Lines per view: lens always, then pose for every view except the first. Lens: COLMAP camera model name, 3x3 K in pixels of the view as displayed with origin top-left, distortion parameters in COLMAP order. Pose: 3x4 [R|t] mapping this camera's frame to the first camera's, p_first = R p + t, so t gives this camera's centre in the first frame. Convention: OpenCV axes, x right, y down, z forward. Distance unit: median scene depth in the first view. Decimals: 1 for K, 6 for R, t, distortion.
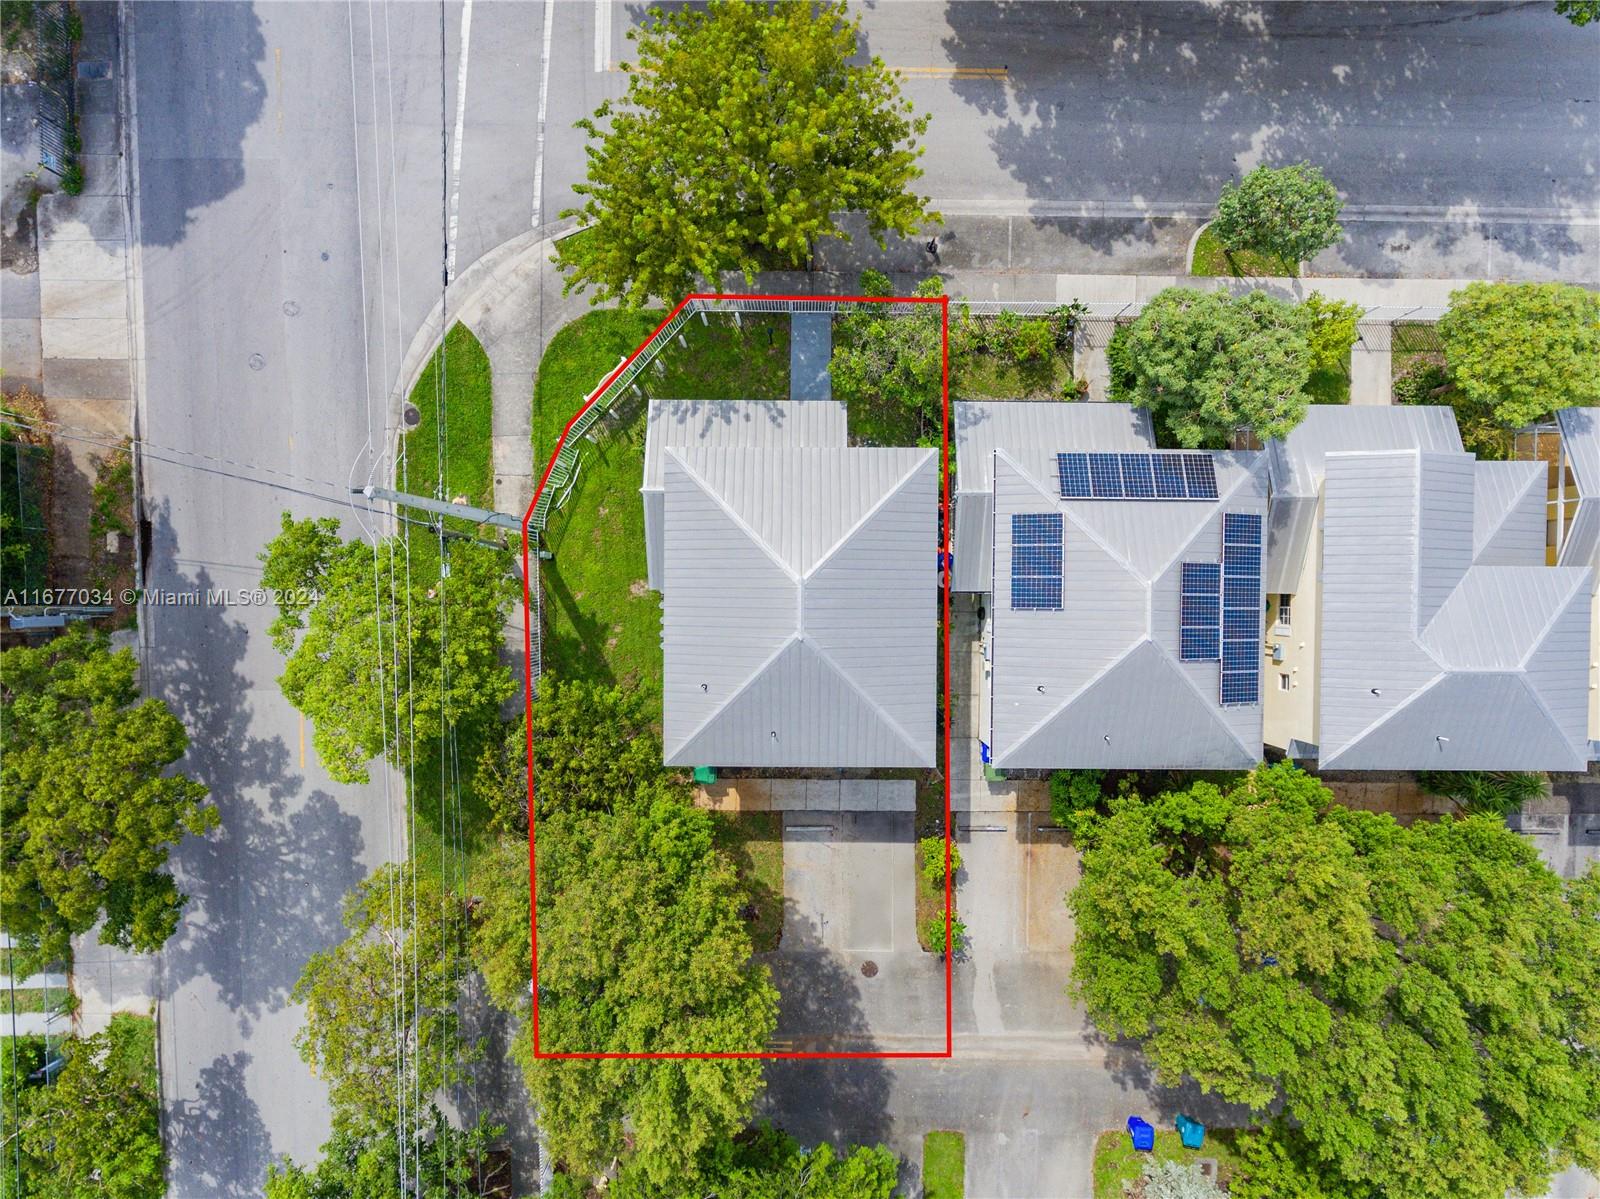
lens RADIAL K [[979.0, 0, 811.2], [0, 979.0, 628.2], [0, 0, 1]] dist [-0.001361, -0.001182]
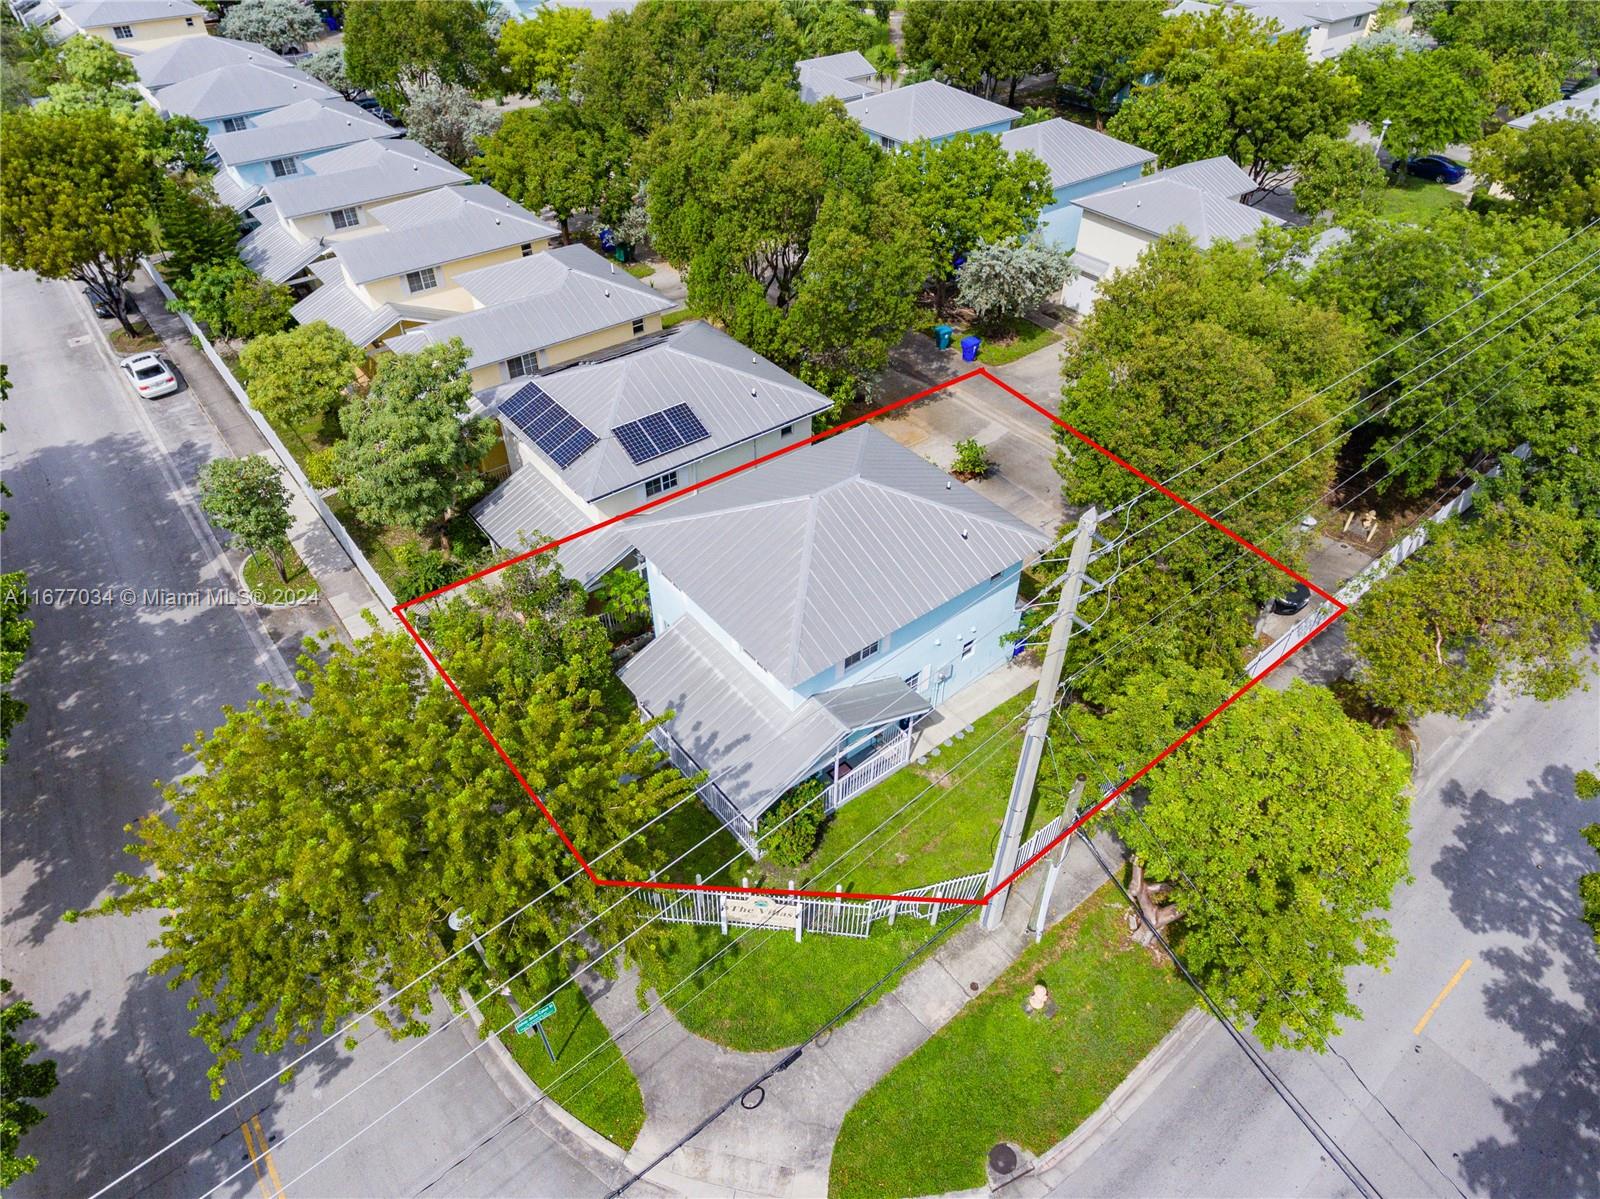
lens RADIAL K [[979.0, 0, 811.2], [0, 979.0, 628.2], [0, 0, 1]] dist [-0.001361, -0.001182]
pose [[-0.625225, -0.532575, 0.570489, -0.501938], [0.780296, -0.440856, 0.443604, -0.428710], [0.015251, 0.722503, 0.691200, 0.351945]]
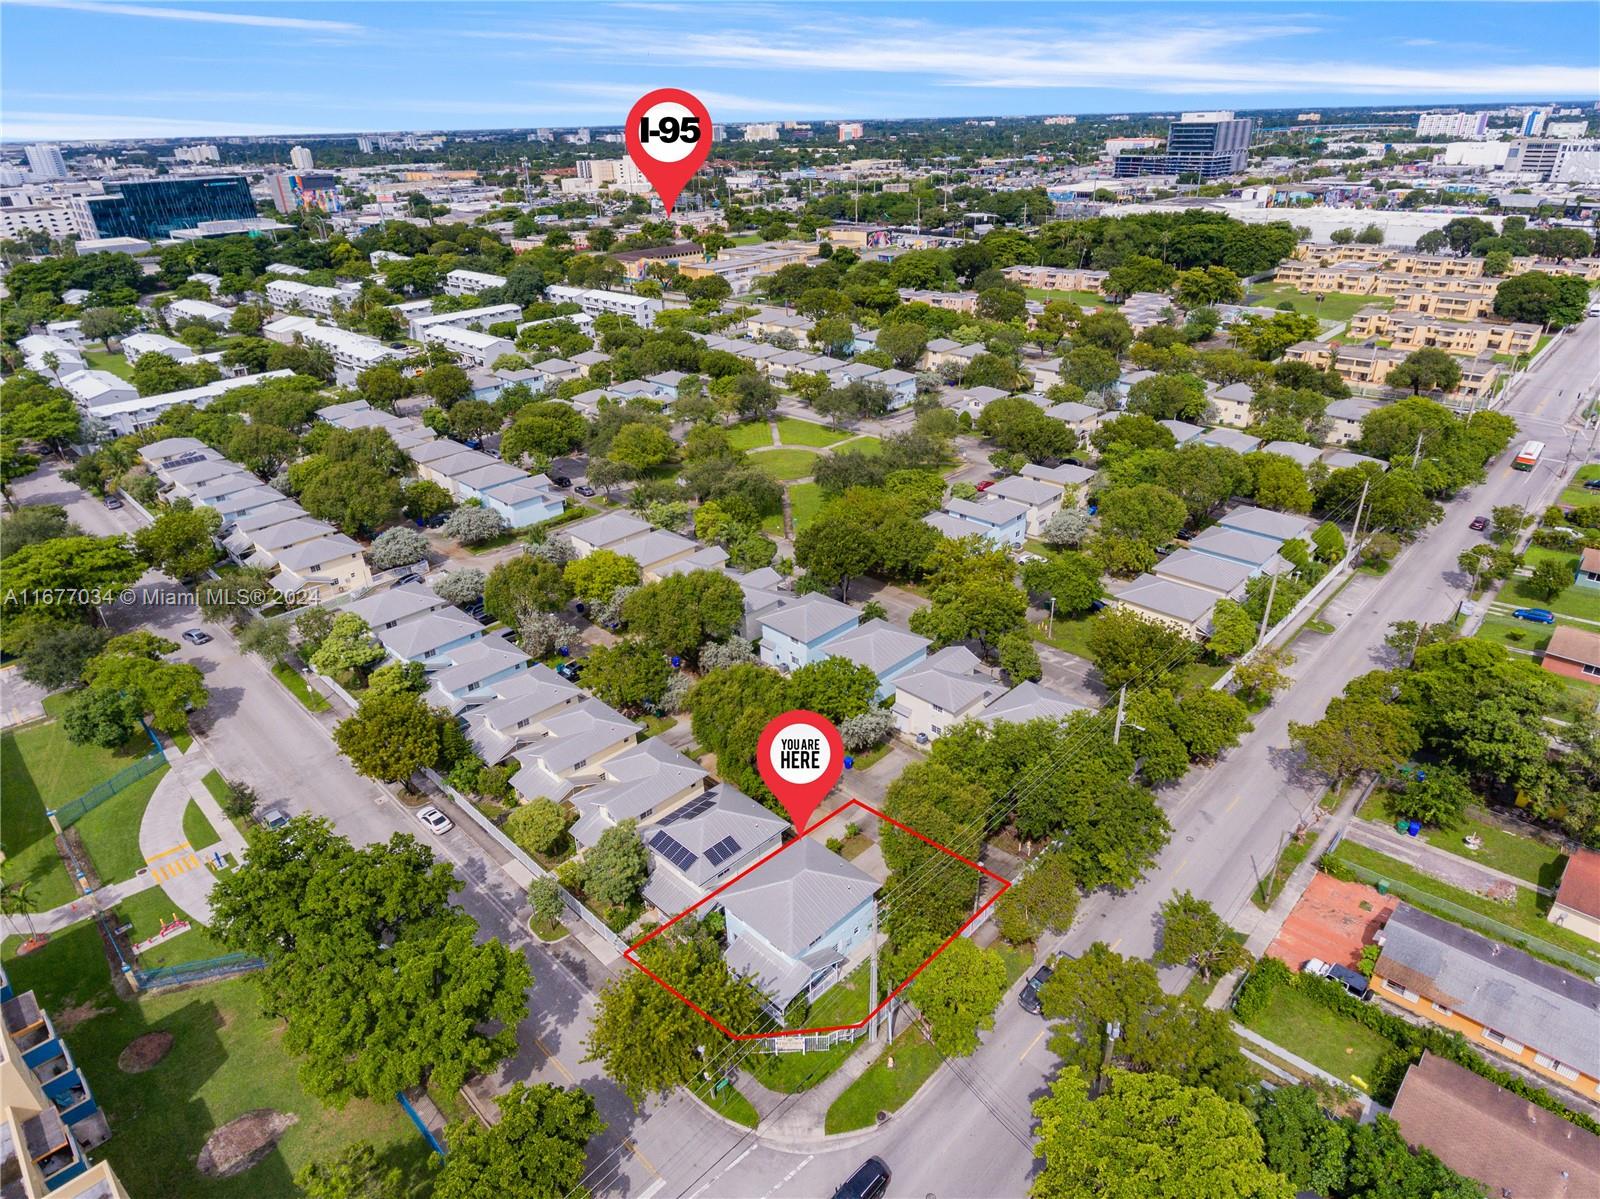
lens RADIAL K [[930.0, 0, 809.7], [0, 930.0, 642.4], [0, 0, 1]] dist [-0.002146, -0.000665]
pose [[-0.714849, -0.333513, 0.614622, -1.066484], [0.698033, -0.392766, 0.598736, -0.981818], [0.041717, 0.857032, 0.513572, -0.614714]]
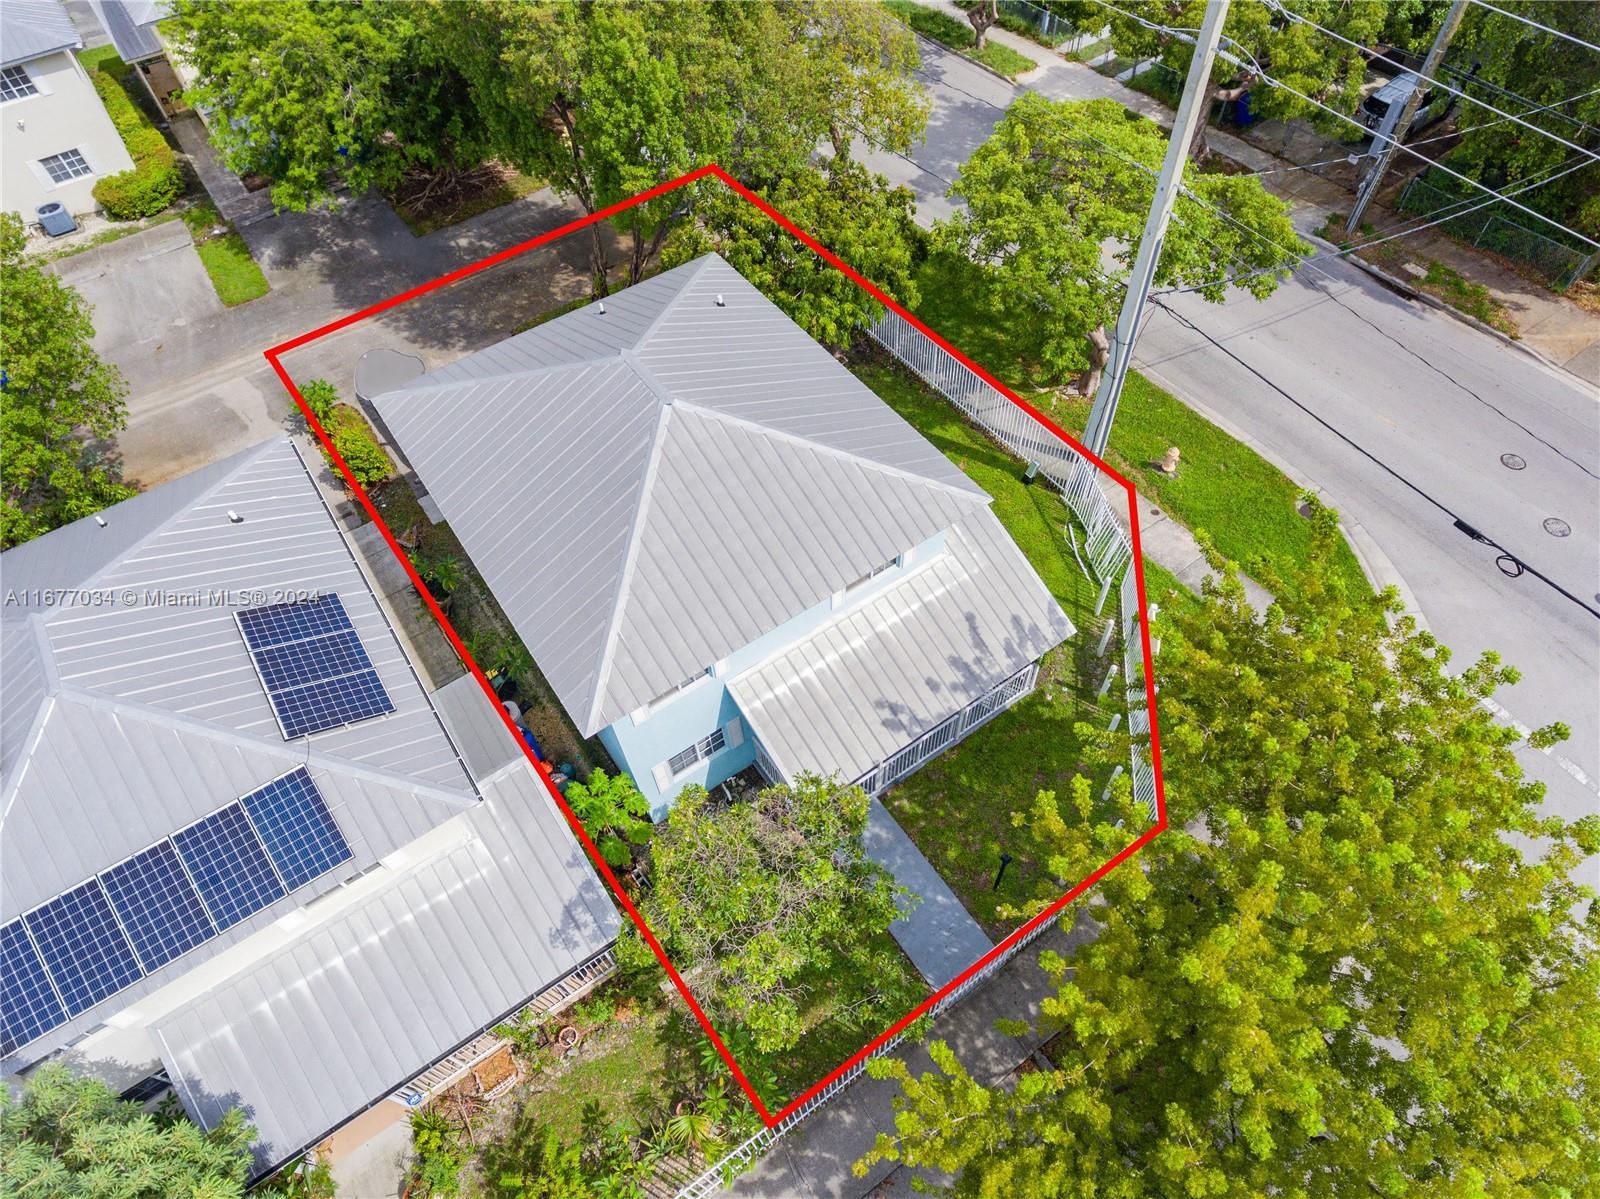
lens RADIAL K [[935.3, 0, 798.0], [0, 935.3, 618.0], [0, 0, 1]] dist [-0.004771, -0.000912]
pose [[-0.819409, 0.478592, -0.315467, 0.138742], [-0.573176, -0.678117, 0.460029, -0.362313], [0.006243, 0.557770, 0.829972, 0.485062]]
